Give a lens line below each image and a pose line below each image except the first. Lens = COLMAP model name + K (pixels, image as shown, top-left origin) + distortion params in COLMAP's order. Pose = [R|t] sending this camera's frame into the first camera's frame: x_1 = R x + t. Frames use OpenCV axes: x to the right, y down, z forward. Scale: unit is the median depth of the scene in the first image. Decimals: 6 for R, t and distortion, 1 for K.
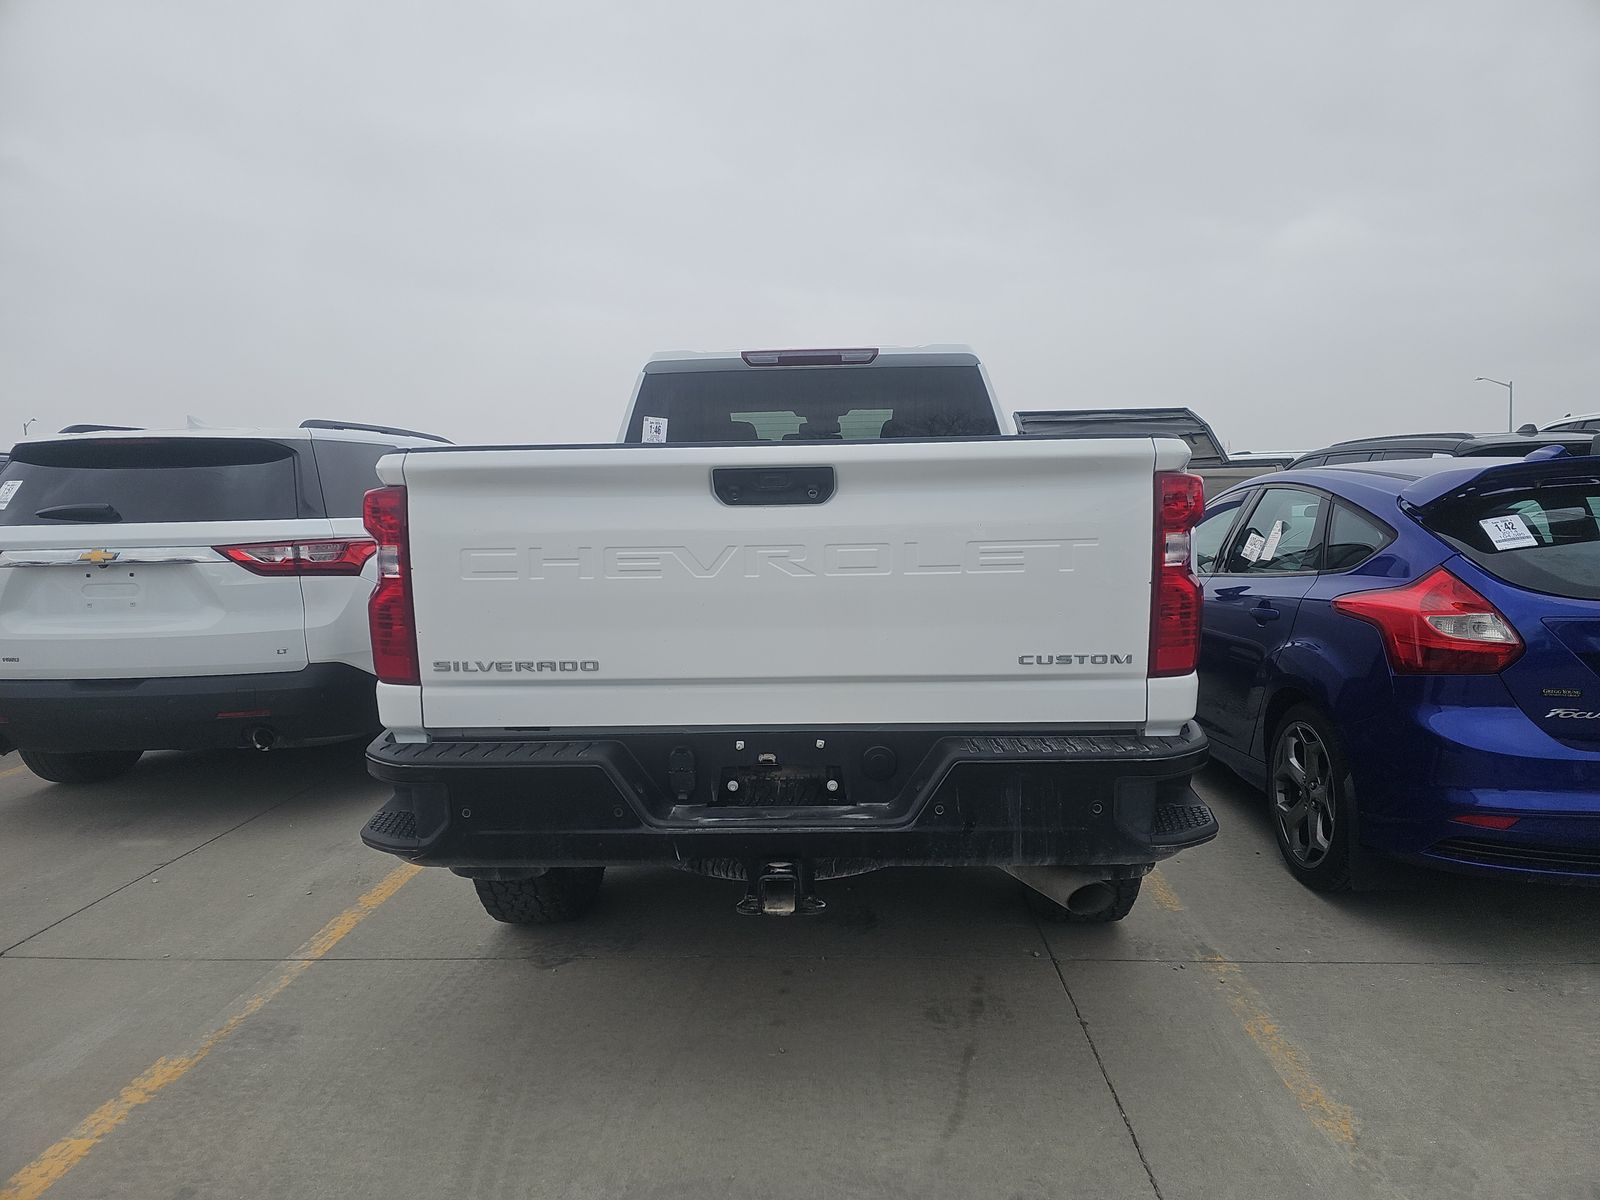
lens RADIAL K [[1053.0, 0, 810.3], [0, 1053.0, 606.8], [0, 0, 1]] dist [0.051805, -0.004525]
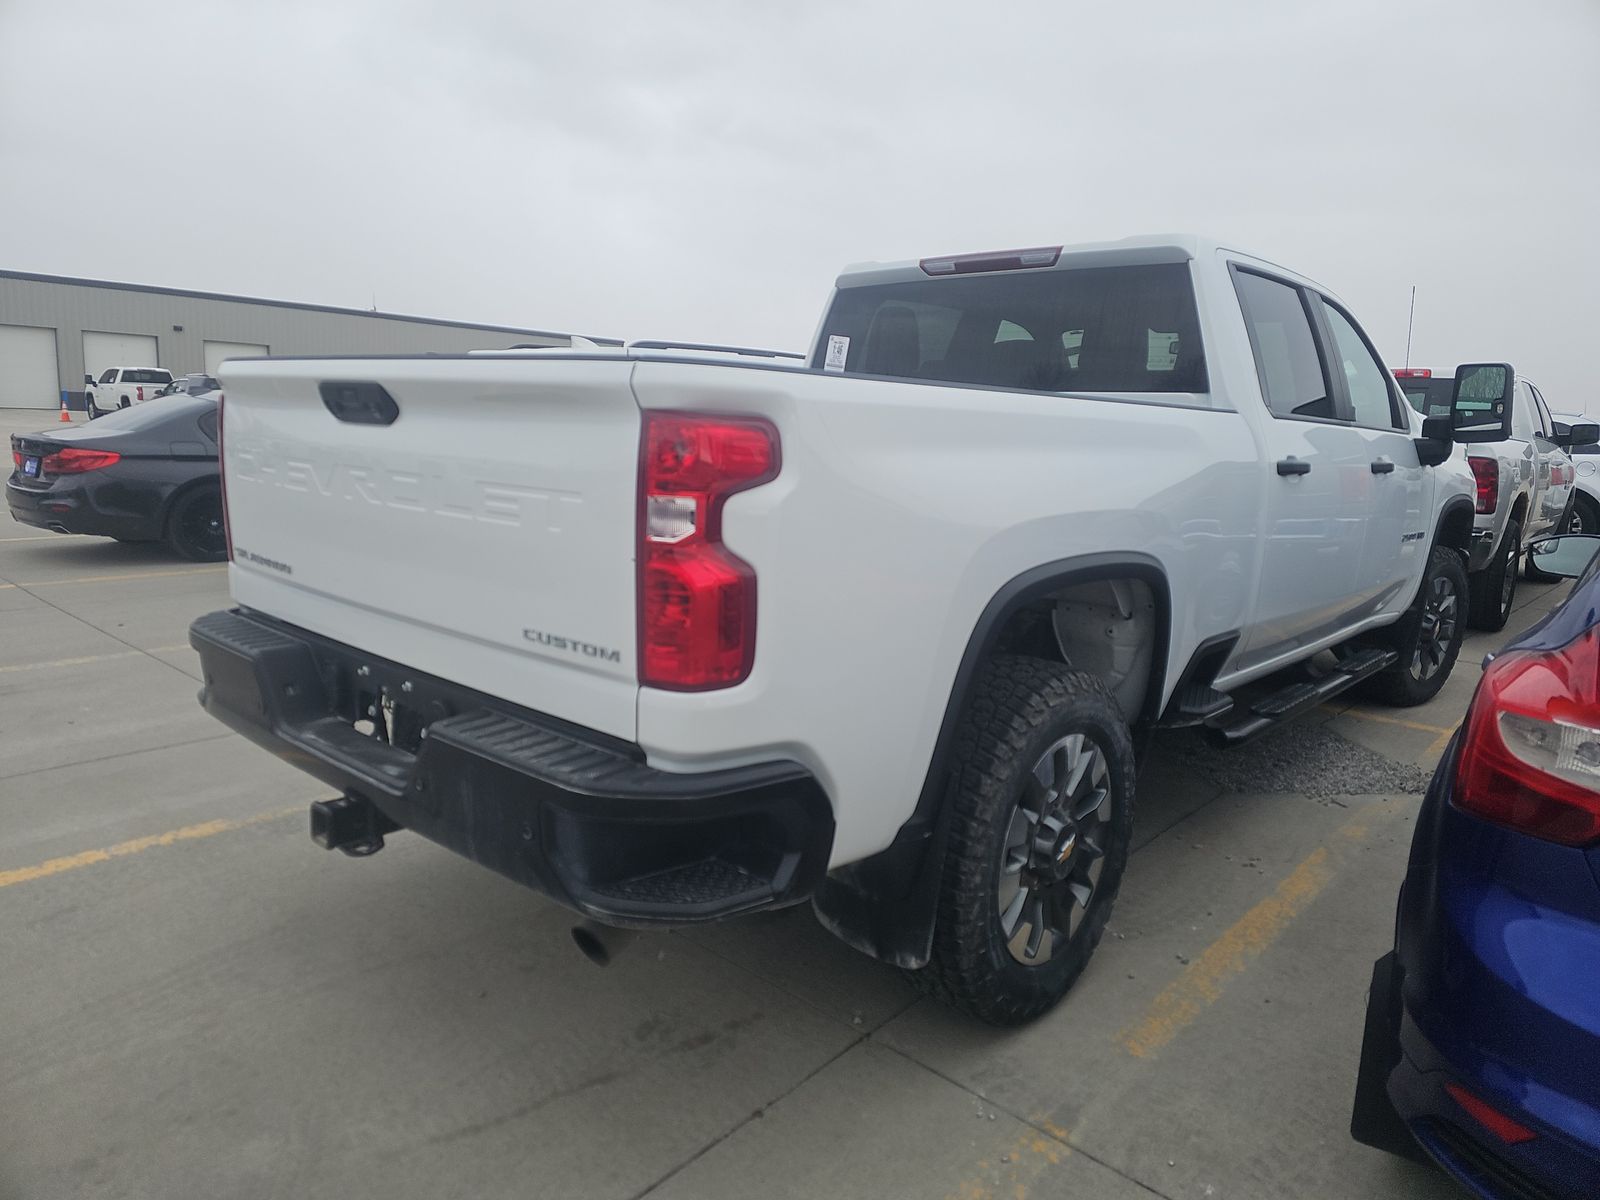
lens RADIAL K [[1053.0, 0, 803.2], [0, 1053.0, 596.5], [0, 0, 1]] dist [0.051805, -0.004525]
pose [[0.769966, 0.152022, -0.619712, 0.728430], [-0.114389, 0.988357, 0.100331, -0.070542], [0.627749, -0.006363, 0.778390, 0.420076]]
